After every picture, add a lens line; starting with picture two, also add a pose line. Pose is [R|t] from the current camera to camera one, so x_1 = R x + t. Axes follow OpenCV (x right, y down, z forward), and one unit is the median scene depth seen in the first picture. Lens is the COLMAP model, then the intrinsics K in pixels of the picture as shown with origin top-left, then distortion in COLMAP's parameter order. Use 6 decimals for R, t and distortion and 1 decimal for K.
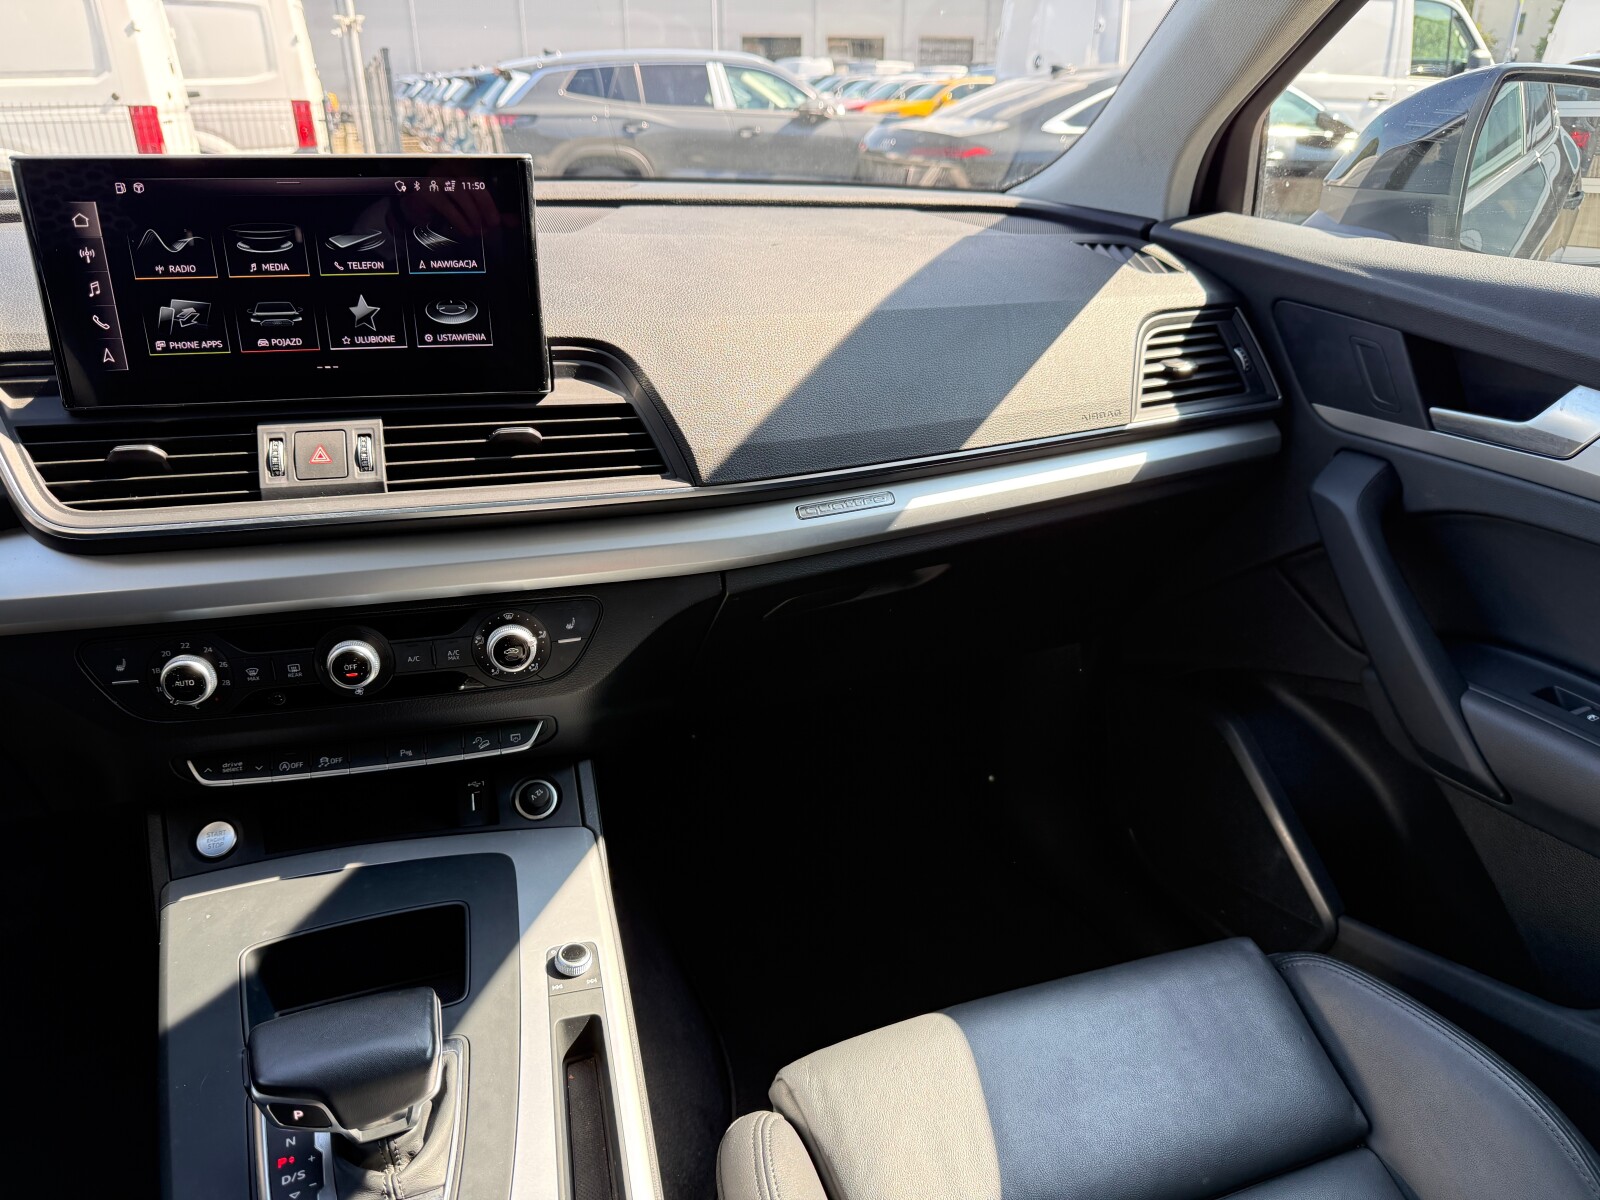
lens RADIAL K [[1134.4, 0, 786.5], [0, 1134.4, 604.5], [0, 0, 1]] dist [0.023667, -0.049005]
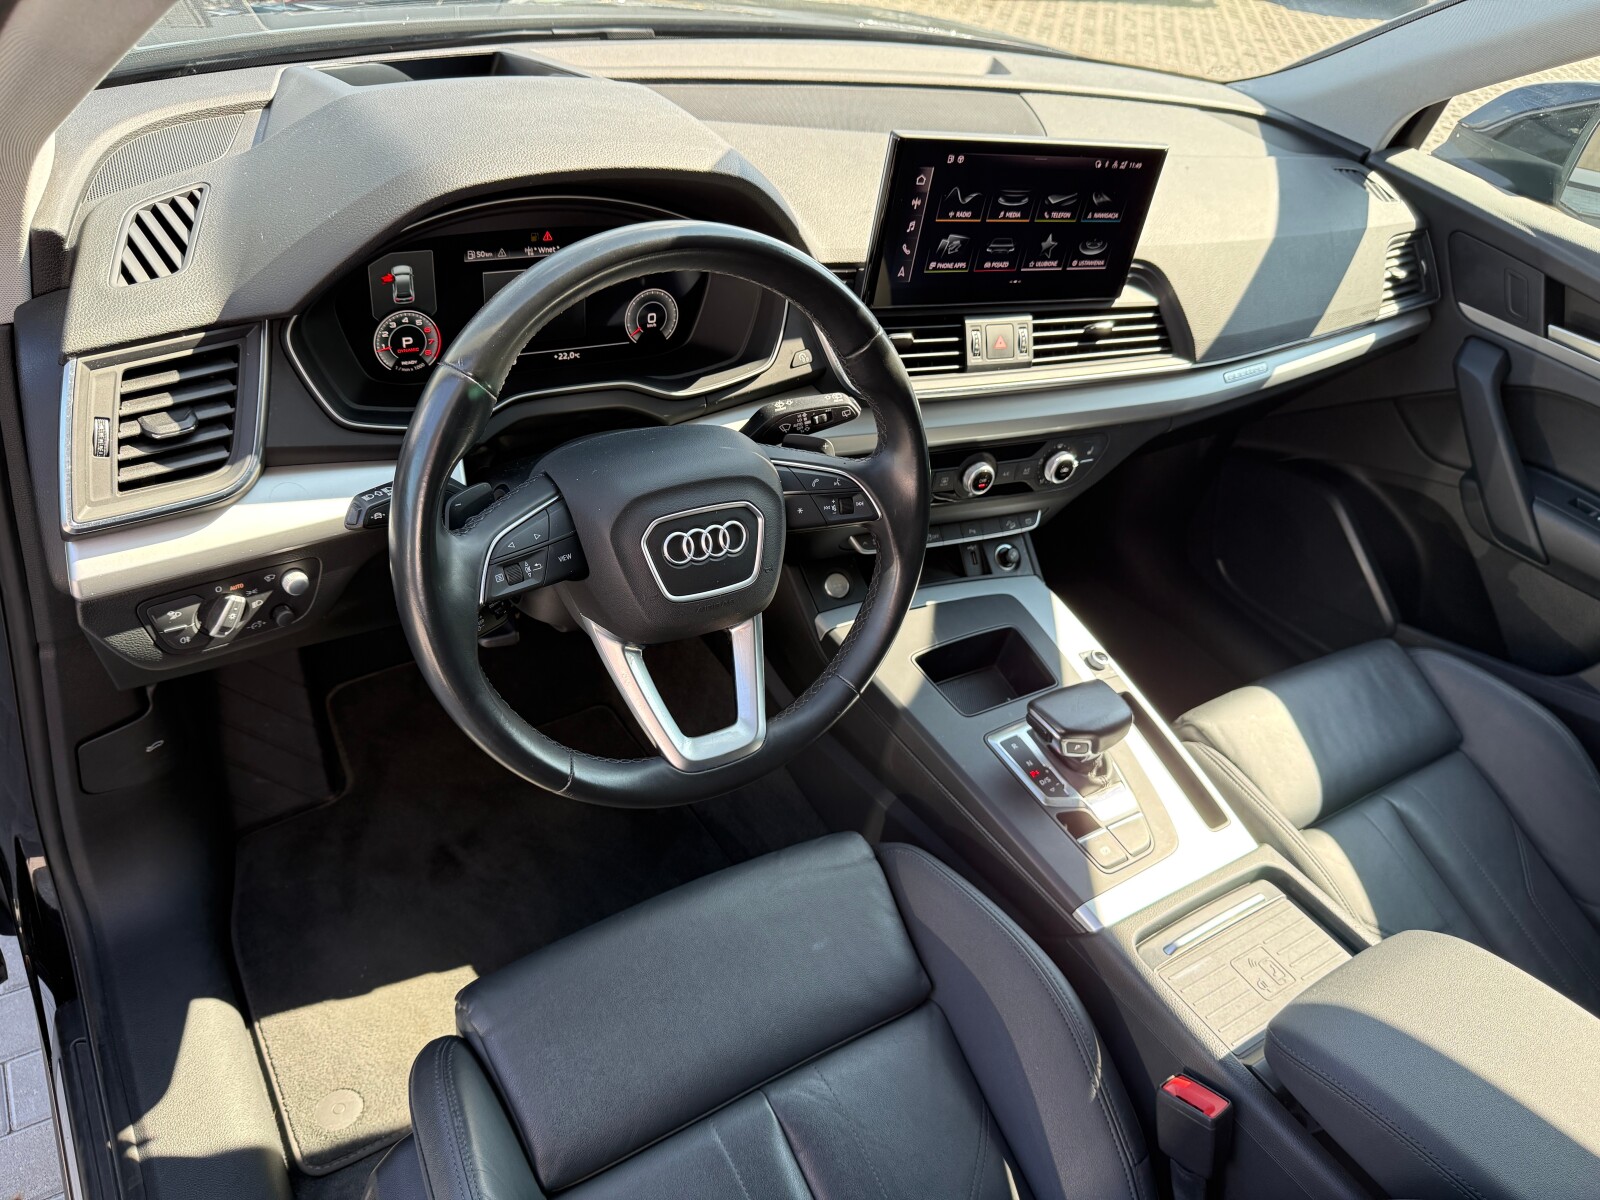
lens RADIAL K [[1134.4, 0, 797.3], [0, 1134.4, 599.1], [0, 0, 1]] dist [0.023667, -0.049005]
pose [[0.966502, -0.003819, 0.256631, -1.050330], [-0.065968, 0.962601, 0.262768, -0.179630], [-0.248037, -0.270895, 0.930104, -0.407795]]
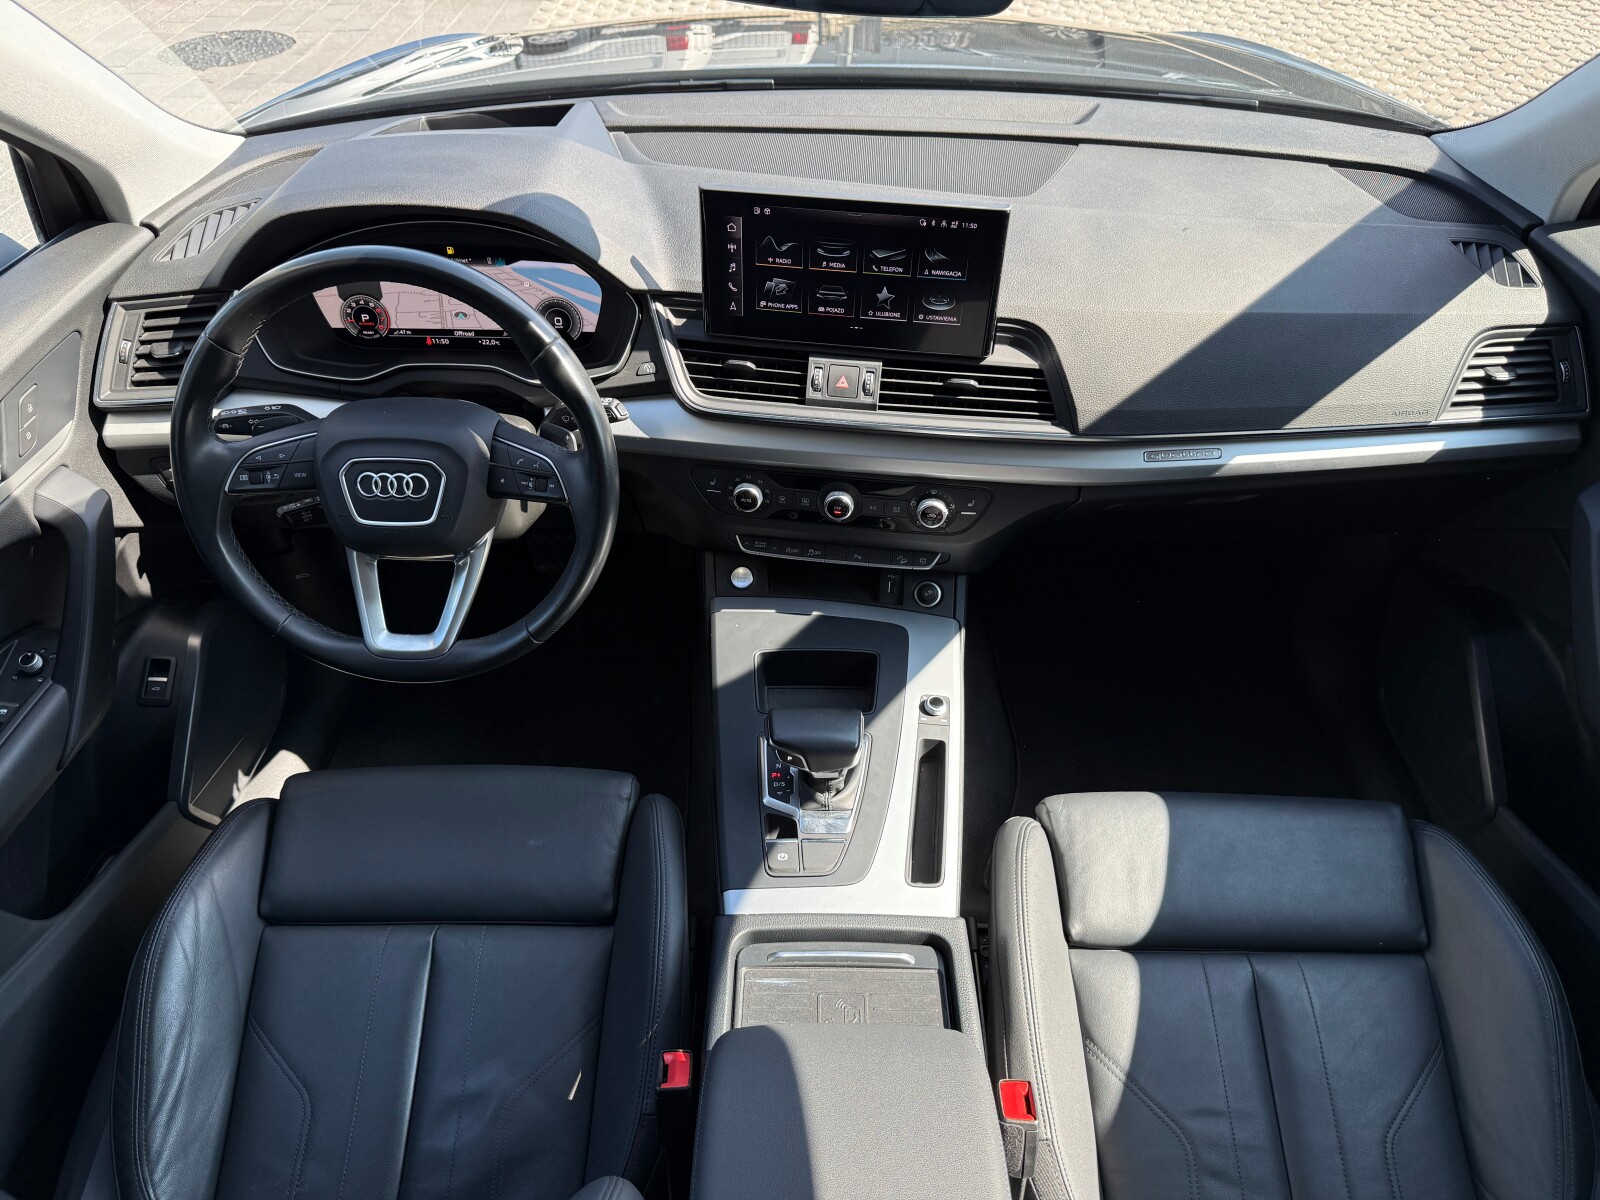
lens RADIAL K [[1134.4, 0, 812.3], [0, 1134.4, 623.9], [0, 0, 1]] dist [0.023667, -0.049005]
pose [[0.935545, 0.241571, -0.257682, 0.044670], [-0.149408, 0.931720, 0.331022, -0.336049], [0.320052, -0.271186, 0.907758, -0.559170]]
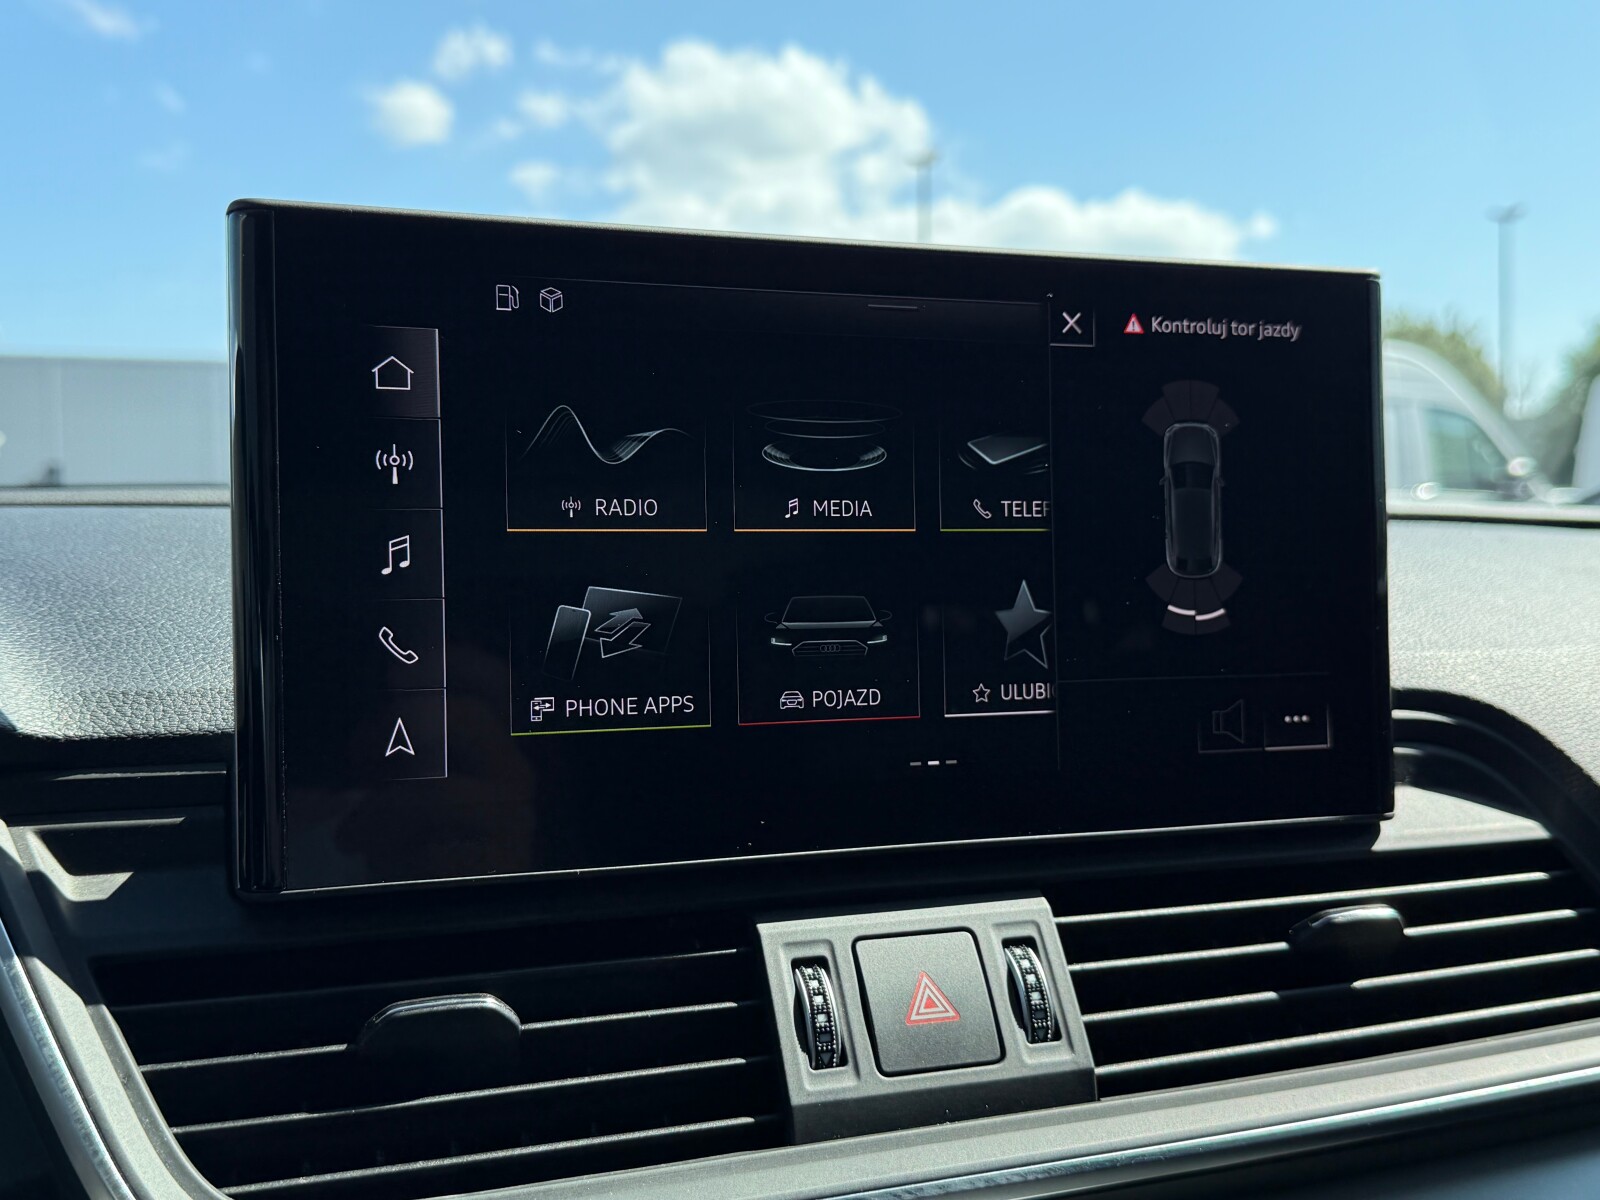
lens RADIAL K [[1625.4, 0, 784.4], [0, 1625.4, 601.4], [0, 0, 1]] dist [0.070543, 0.000000]
pose [[0.992449, -0.019307, 0.121132, -0.515099], [0.063073, 0.927298, -0.368971, -0.060634], [-0.105202, 0.373825, 0.921514, 0.481015]]
